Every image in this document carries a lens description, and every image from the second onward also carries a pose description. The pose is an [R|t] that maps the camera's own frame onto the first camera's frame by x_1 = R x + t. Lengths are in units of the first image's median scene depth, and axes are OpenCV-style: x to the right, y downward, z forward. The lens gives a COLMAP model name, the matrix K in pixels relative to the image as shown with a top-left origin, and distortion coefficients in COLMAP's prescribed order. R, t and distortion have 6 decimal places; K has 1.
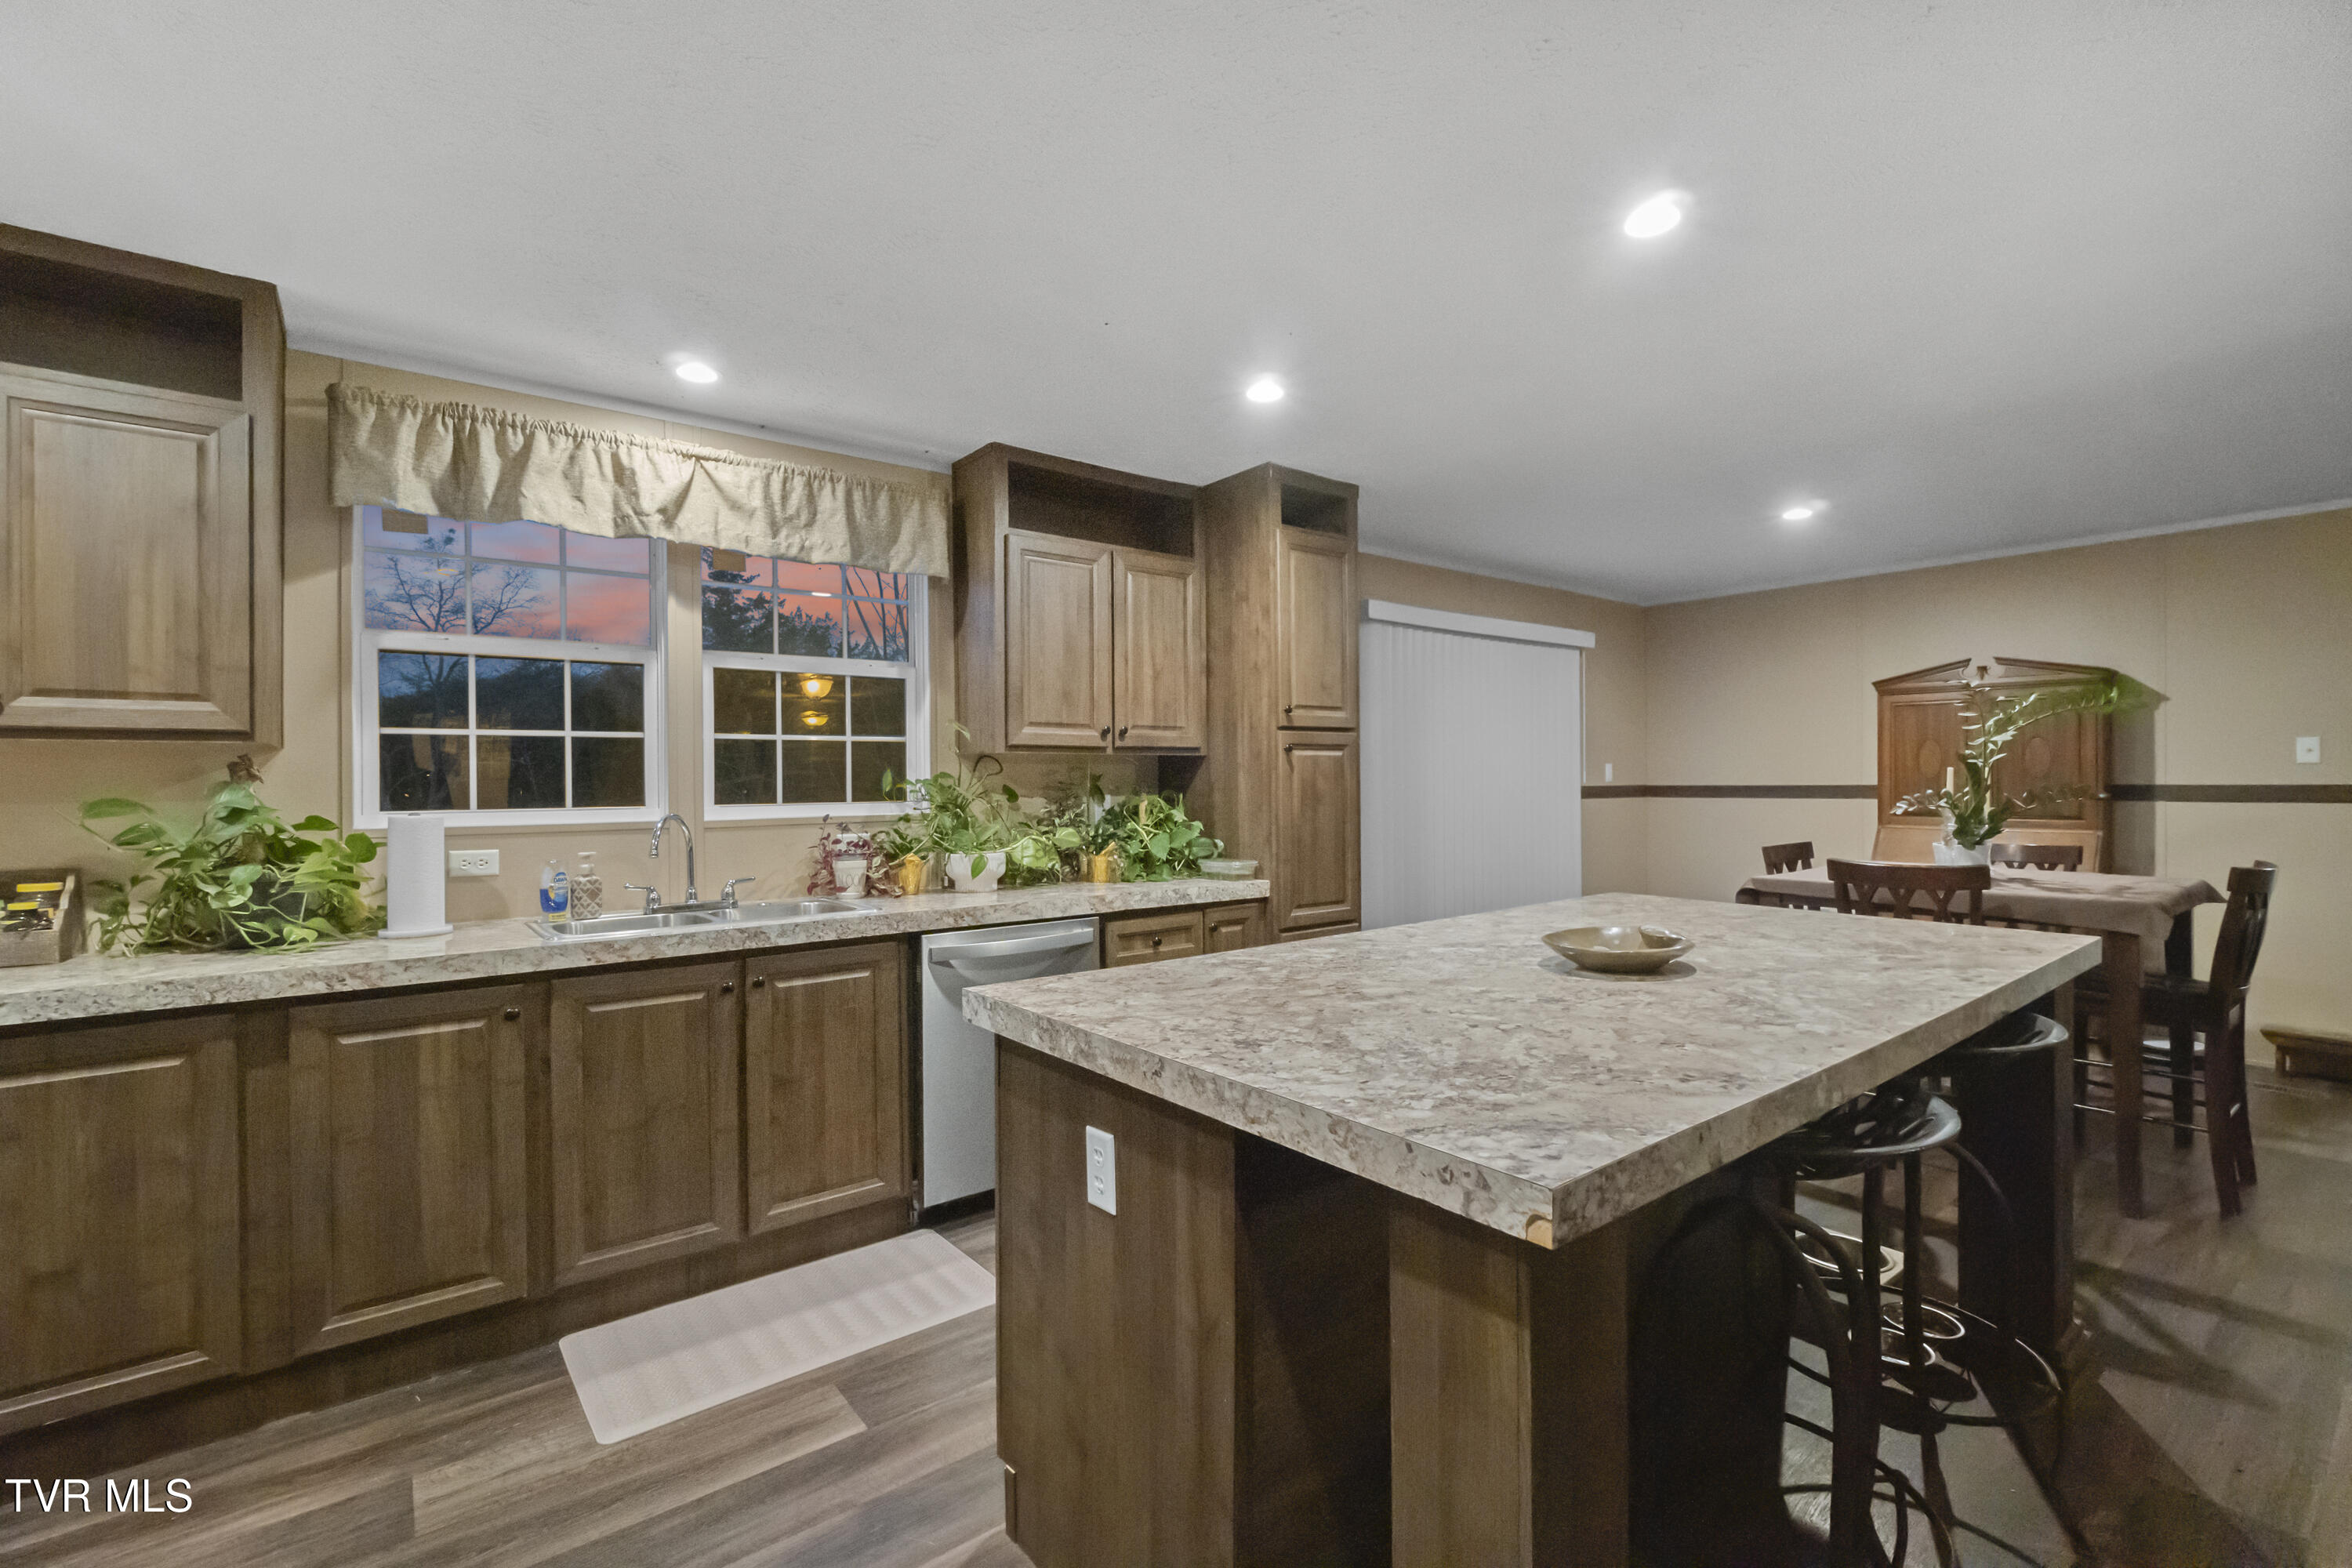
lens RADIAL K [[1042.6, 0, 1176.0], [0, 1042.6, 784.0], [0, 0, 1]] dist [-0.003220, -0.000239]
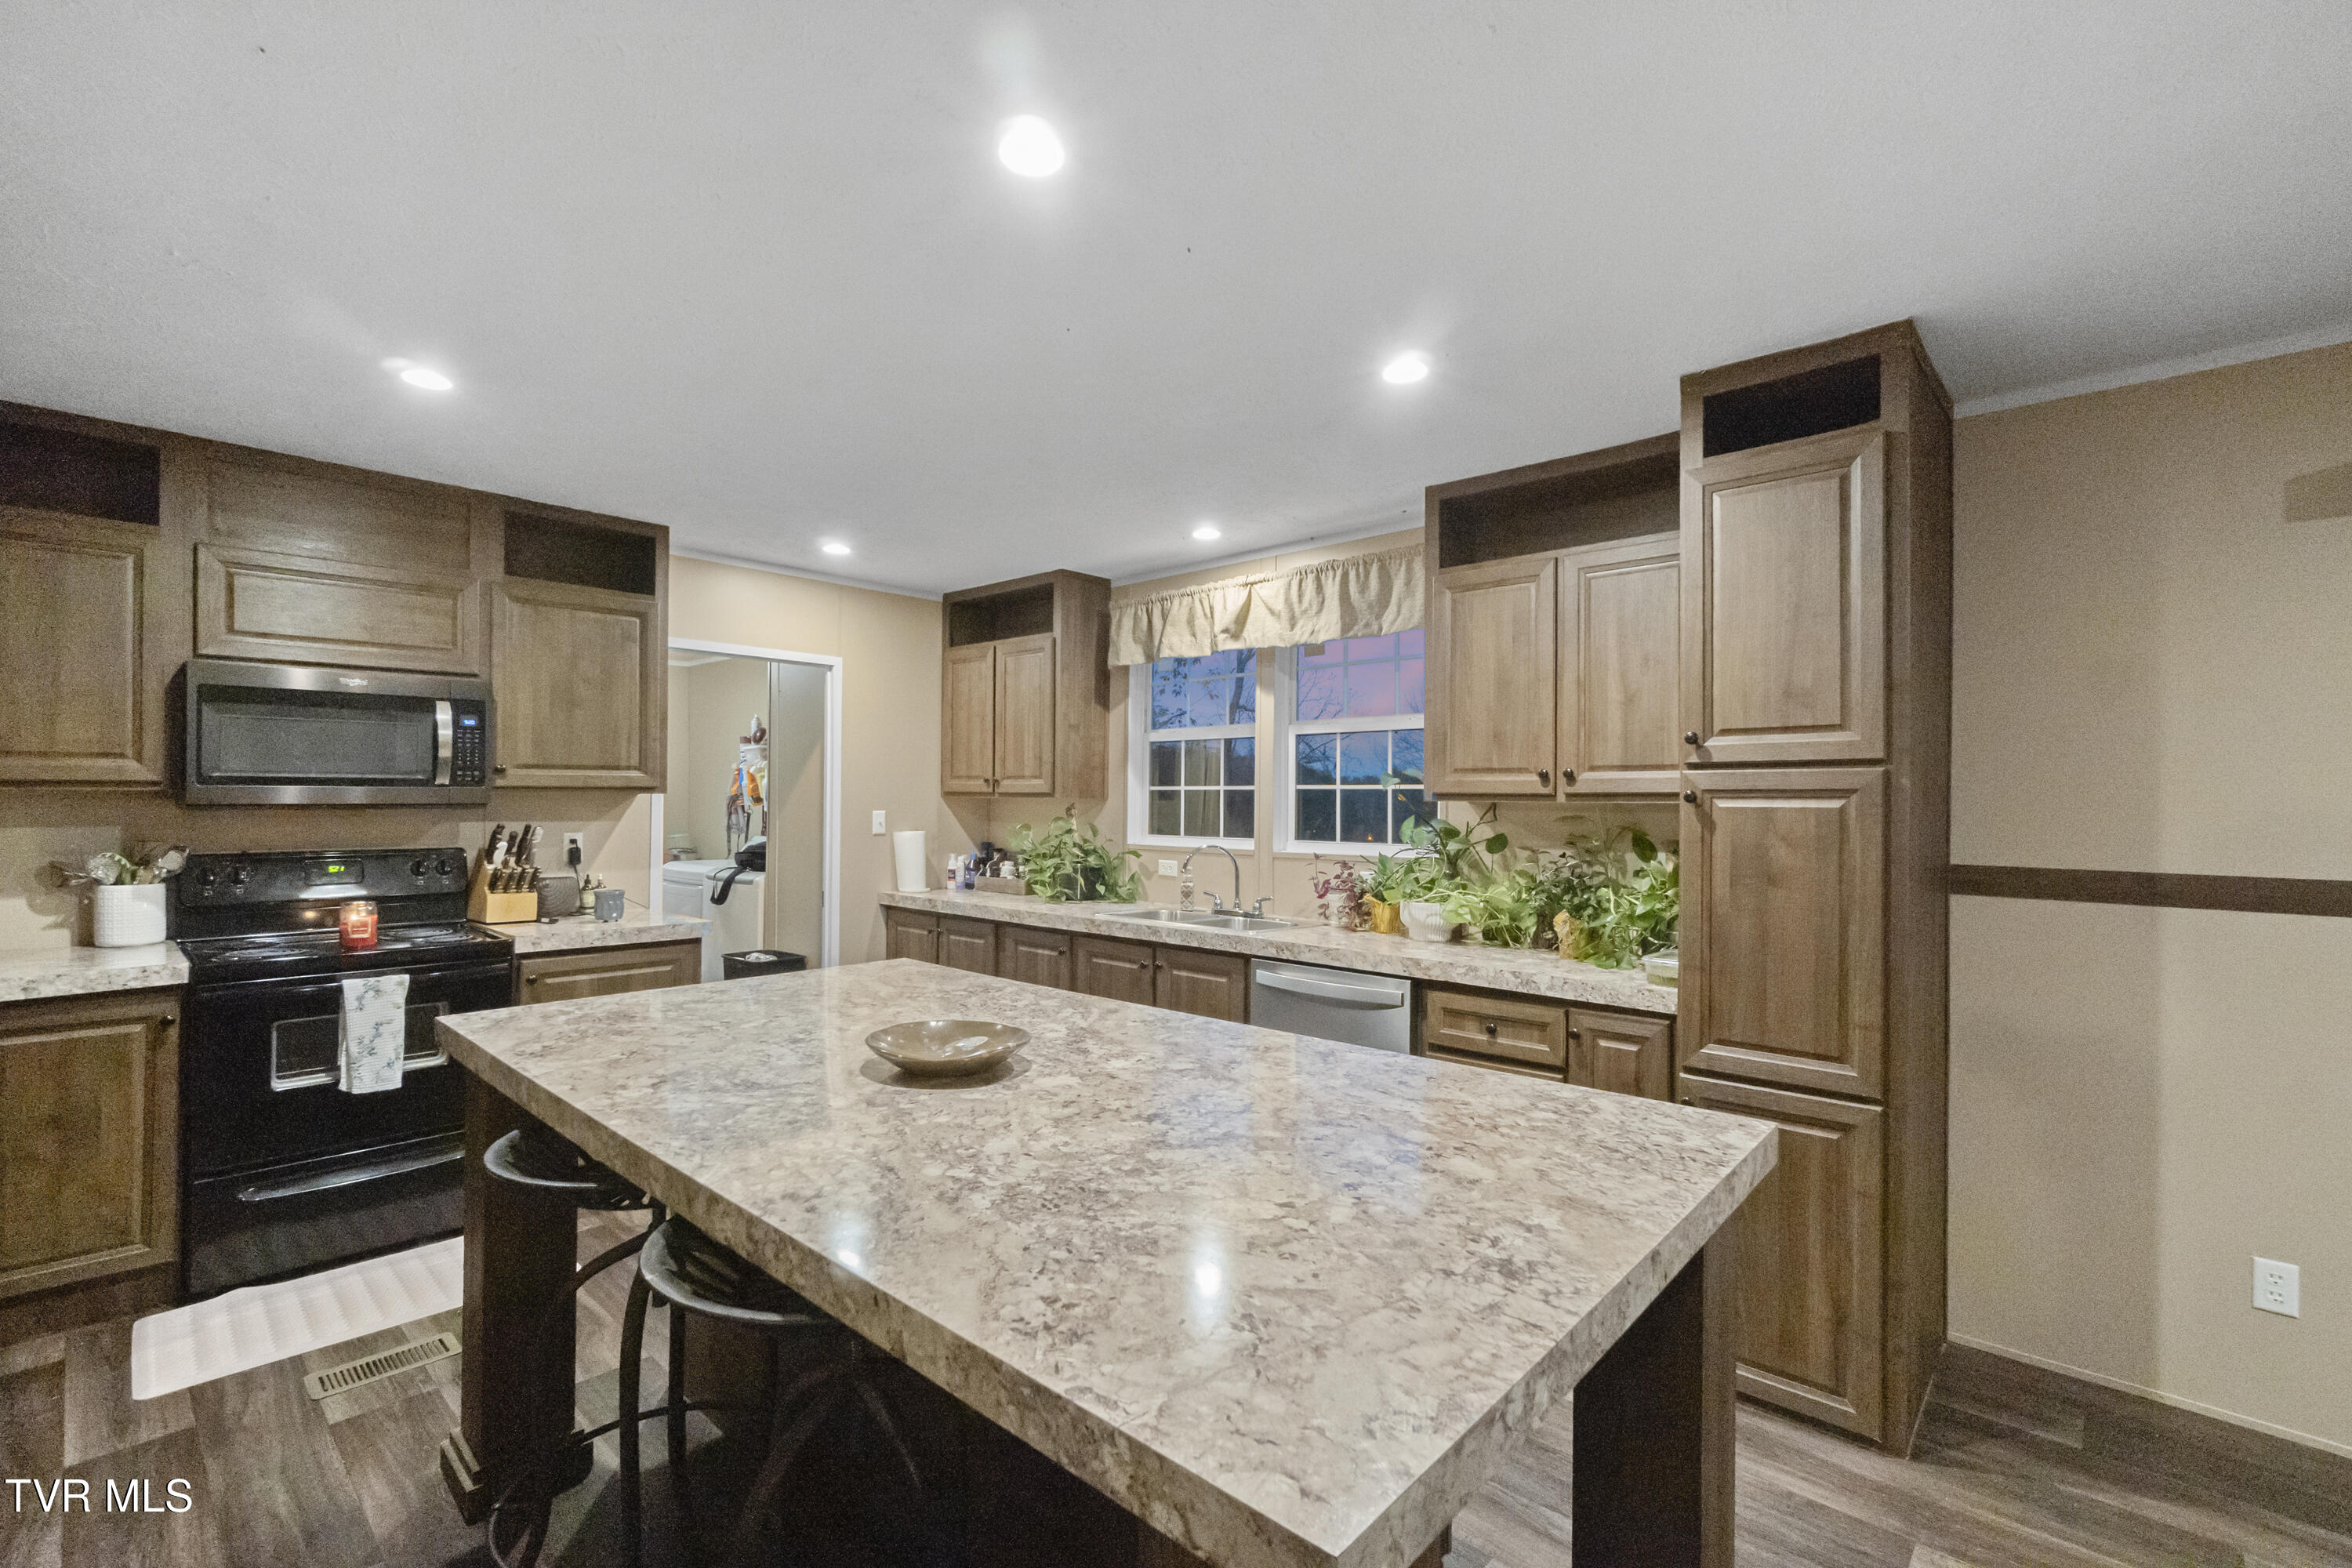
lens RADIAL K [[1022.1, 0, 1176.0], [0, 1022.1, 784.0], [0, 0, 1]] dist [-0.000984, -0.000129]
pose [[0.160134, 0.001282, -0.987094, 0.791498], [0.007092, 0.999972, 0.002449, -0.053315], [0.987070, -0.007392, 0.160120, 0.645100]]
